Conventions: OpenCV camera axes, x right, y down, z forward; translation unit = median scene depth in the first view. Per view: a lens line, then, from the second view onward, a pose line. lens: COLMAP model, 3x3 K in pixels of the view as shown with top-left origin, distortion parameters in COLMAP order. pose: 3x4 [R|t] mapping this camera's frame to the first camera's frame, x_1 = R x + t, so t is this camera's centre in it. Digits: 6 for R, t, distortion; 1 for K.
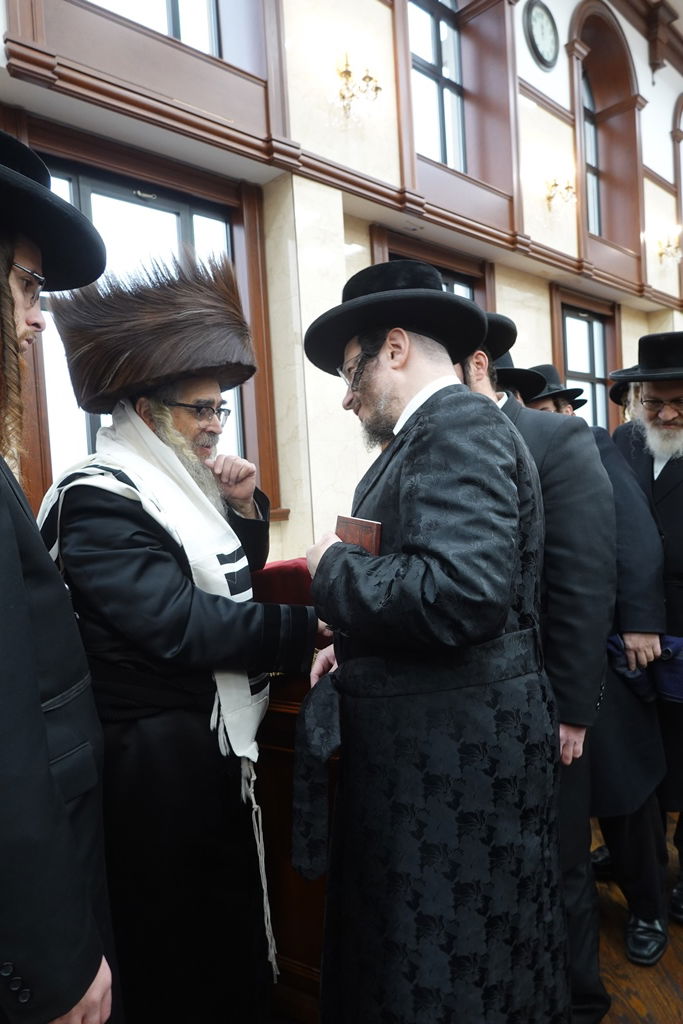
lens RADIAL K [[714.3, 0, 336.3], [0, 714.3, 513.1], [0, 0, 1]] dist [-0.001373, 0.008032]
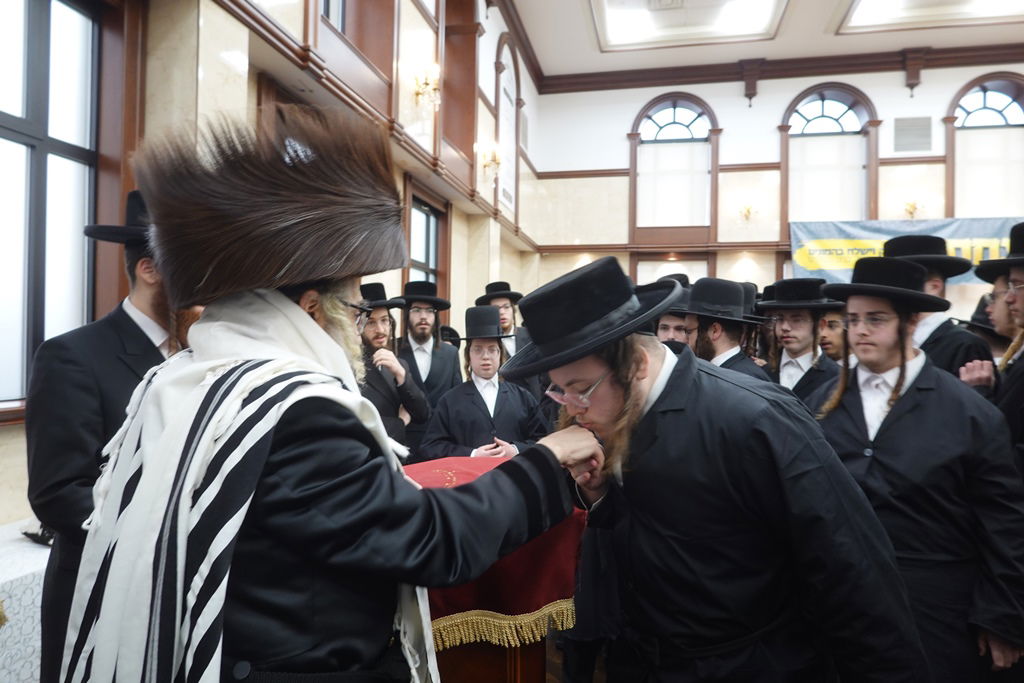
lens RADIAL K [[714.3, 0, 541.9], [0, 714.3, 336.3], [0, 0, 1]] dist [-0.001373, 0.008032]
pose [[0.811617, 0.073928, 0.579493, -0.121348], [-0.032824, 0.996164, -0.081113, -0.012138], [-0.583266, 0.046812, 0.810931, 0.067576]]
